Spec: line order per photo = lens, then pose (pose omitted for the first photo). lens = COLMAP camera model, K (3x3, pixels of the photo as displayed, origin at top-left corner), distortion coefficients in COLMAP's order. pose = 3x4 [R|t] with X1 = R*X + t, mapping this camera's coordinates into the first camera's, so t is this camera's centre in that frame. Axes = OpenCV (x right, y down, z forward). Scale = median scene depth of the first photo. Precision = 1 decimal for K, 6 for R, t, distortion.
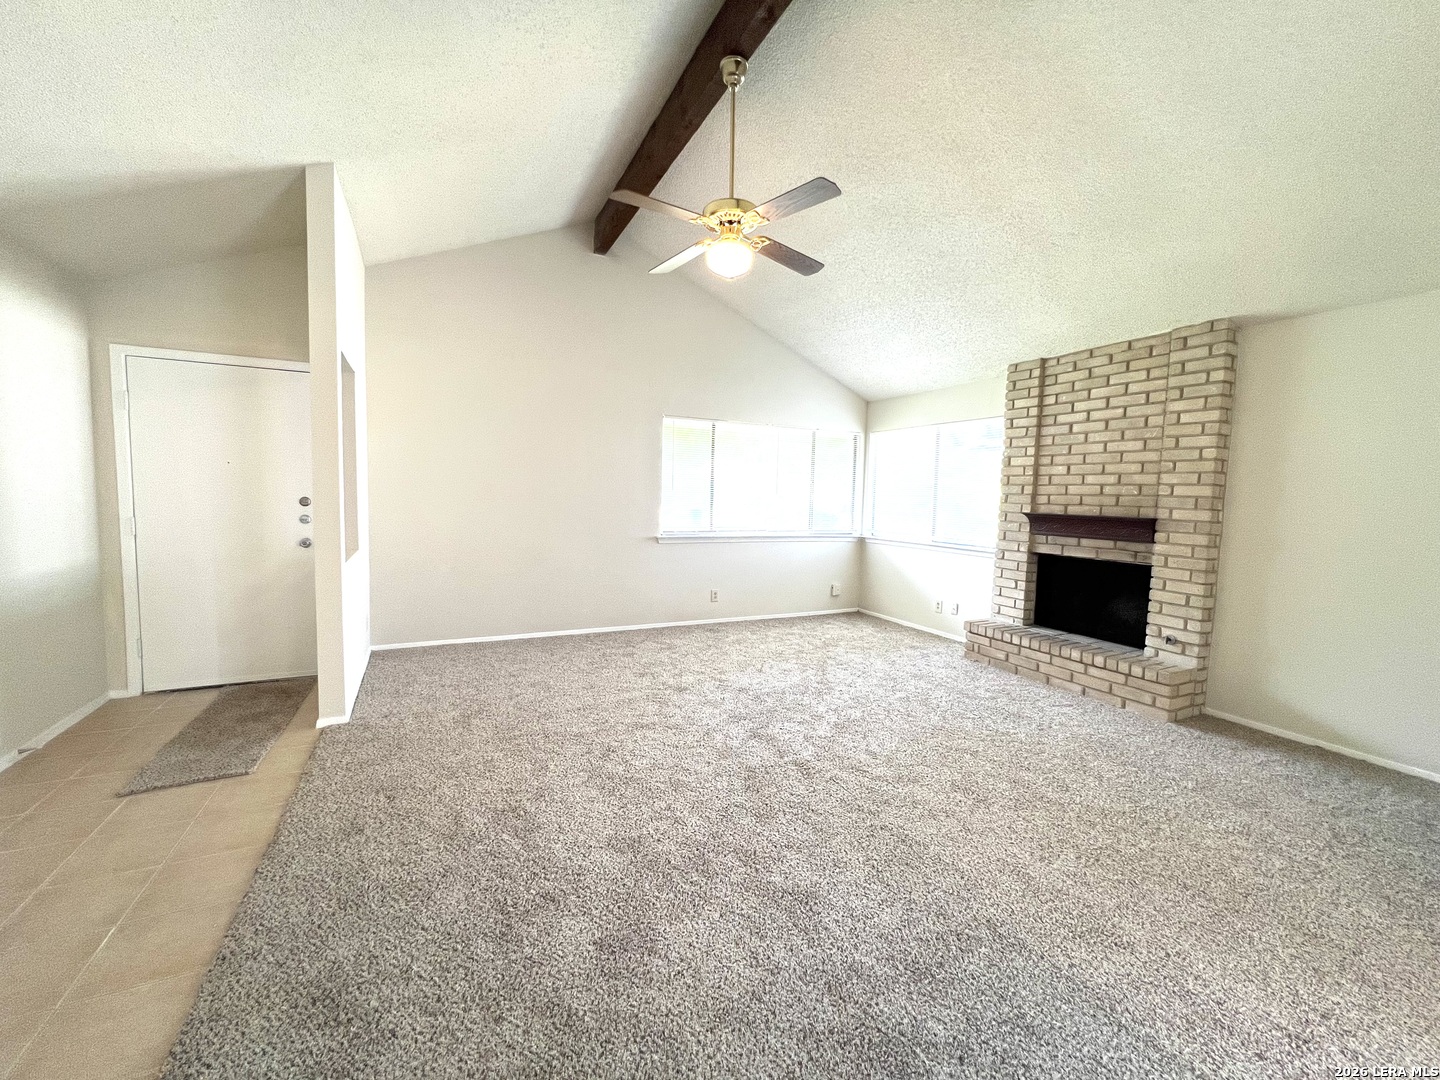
lens RADIAL K [[582.1, 0, 725.4], [0, 582.1, 538.6], [0, 0, 1]] dist [0.001324, 0.000077]
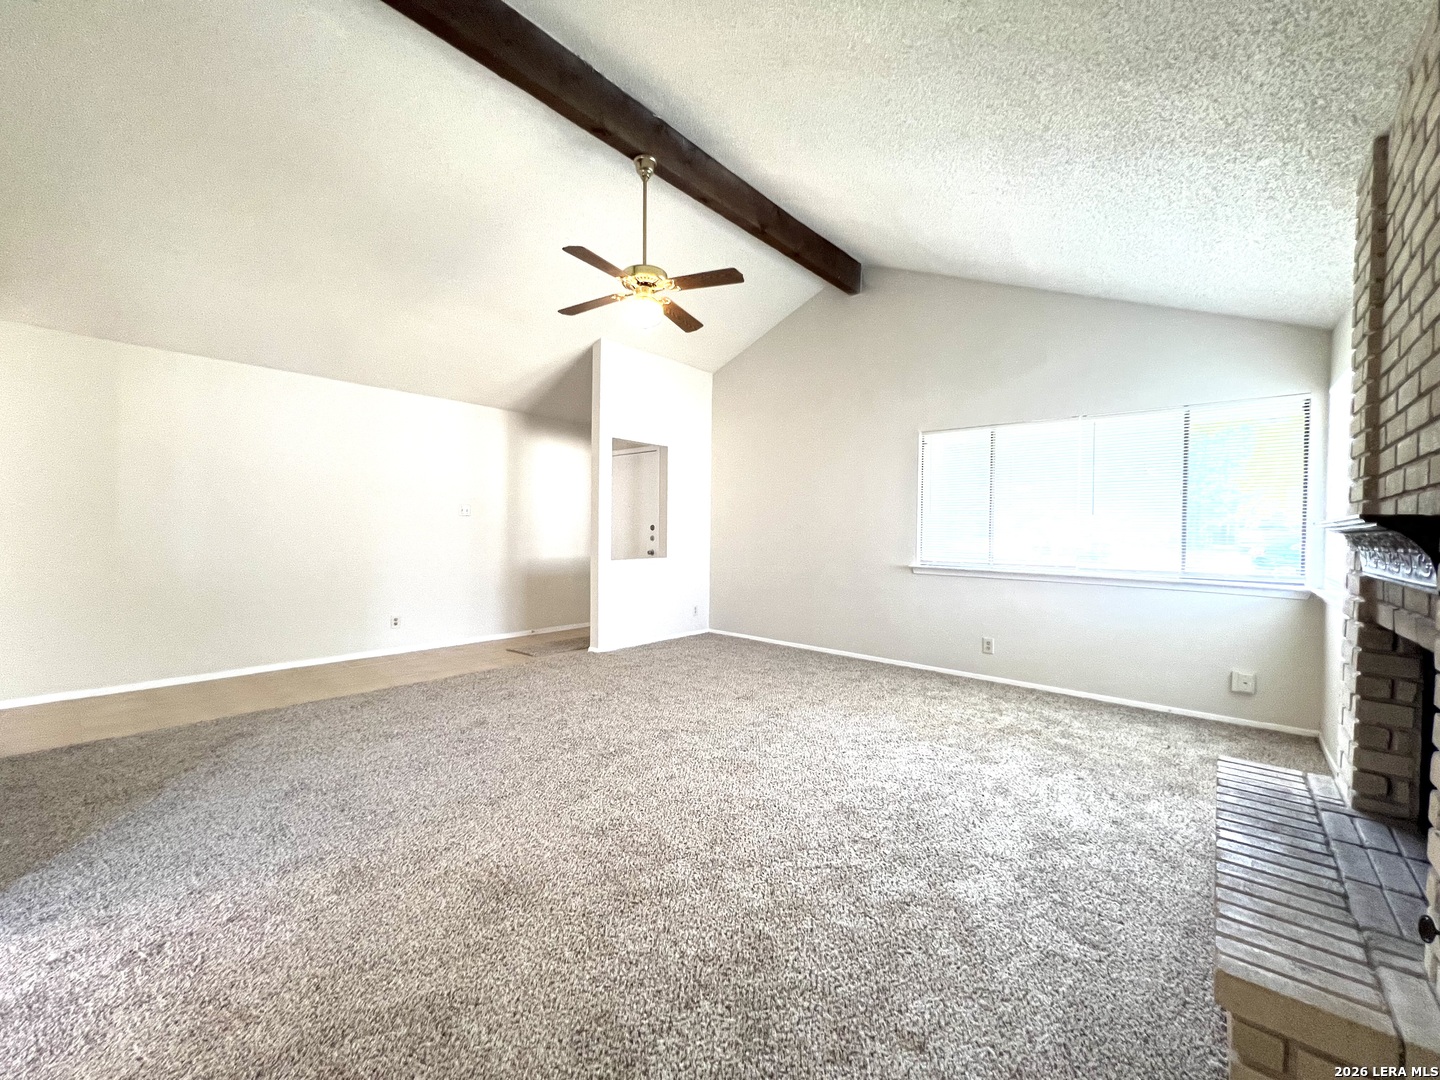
lens RADIAL K [[582.4, 0, 725.9], [0, 582.4, 535.6], [0, 0, 1]] dist [0.004436, 0.000478]
pose [[0.380781, -0.015481, -0.924536, 0.904674], [-0.078470, 0.995712, -0.048992, 0.025022], [0.921330, 0.091204, 0.377933, 0.563769]]
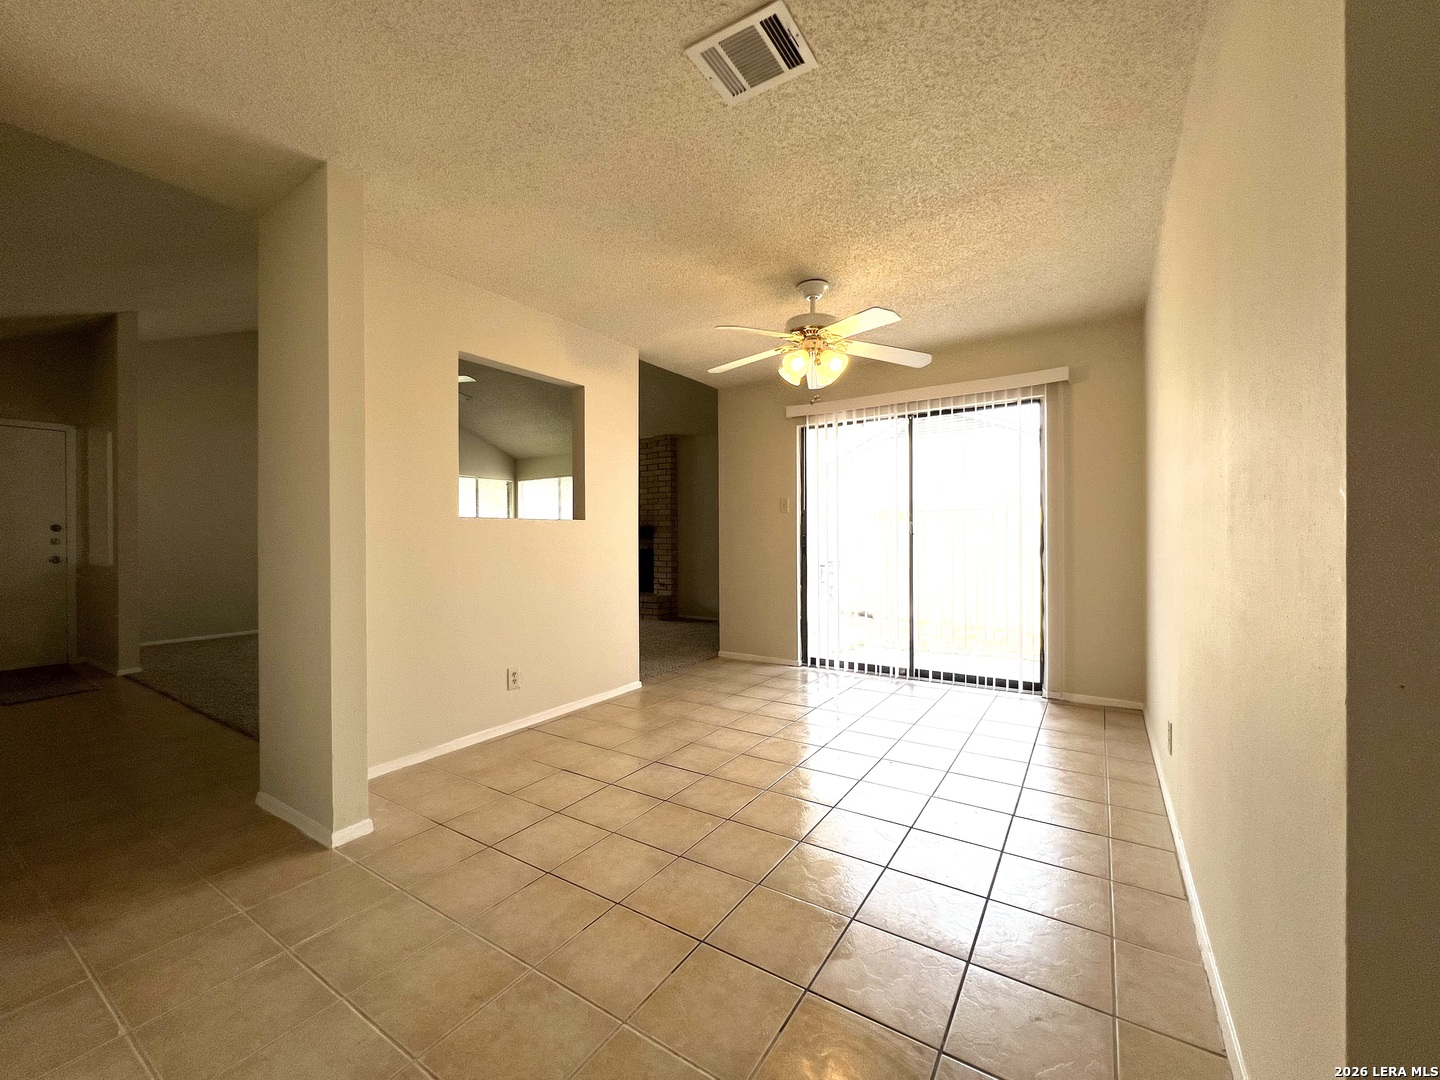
lens RADIAL K [[582.1, 0, 716.9], [0, 582.1, 536.4], [0, 0, 1]] dist [0.001324, 0.000077]
pose [[0.863755, -0.030309, 0.503000, -0.100083], [0.067360, 0.996176, -0.055646, 0.128602], [-0.499390, 0.081947, 0.862493, -0.866707]]
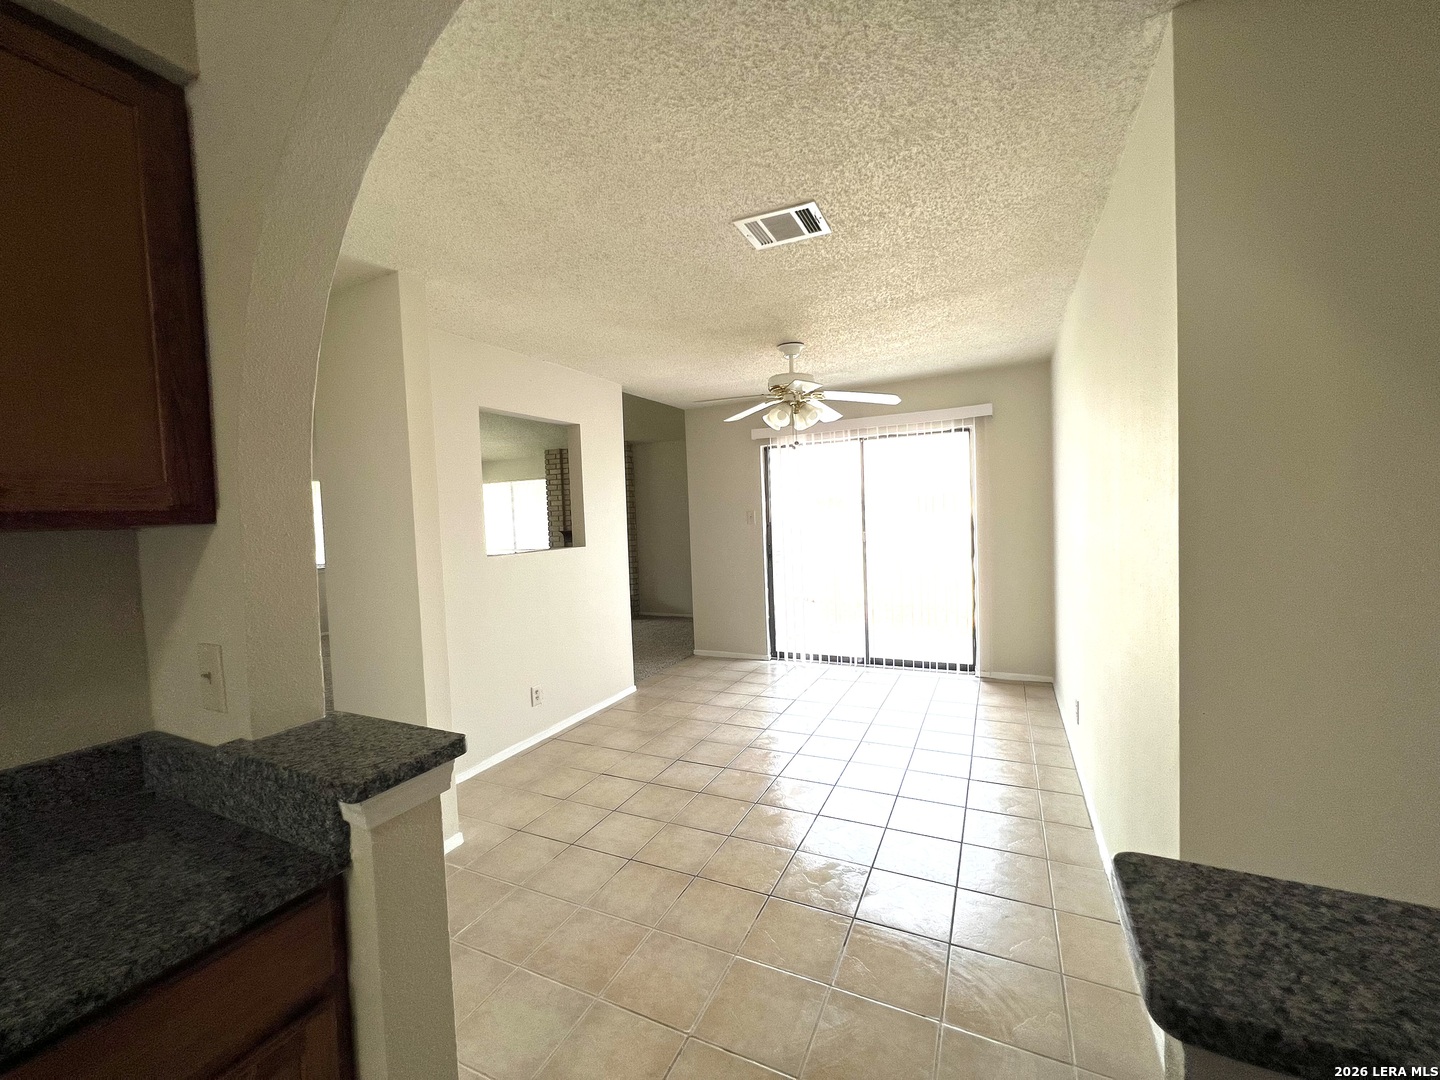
lens RADIAL K [[582.1, 0, 719.5], [0, 582.1, 536.4], [0, 0, 1]] dist [0.001324, 0.000077]
pose [[0.789522, -0.080085, 0.608474, -0.255161], [0.106843, 0.994246, -0.007774, 0.049645], [-0.604350, 0.071149, 0.793536, -0.919788]]
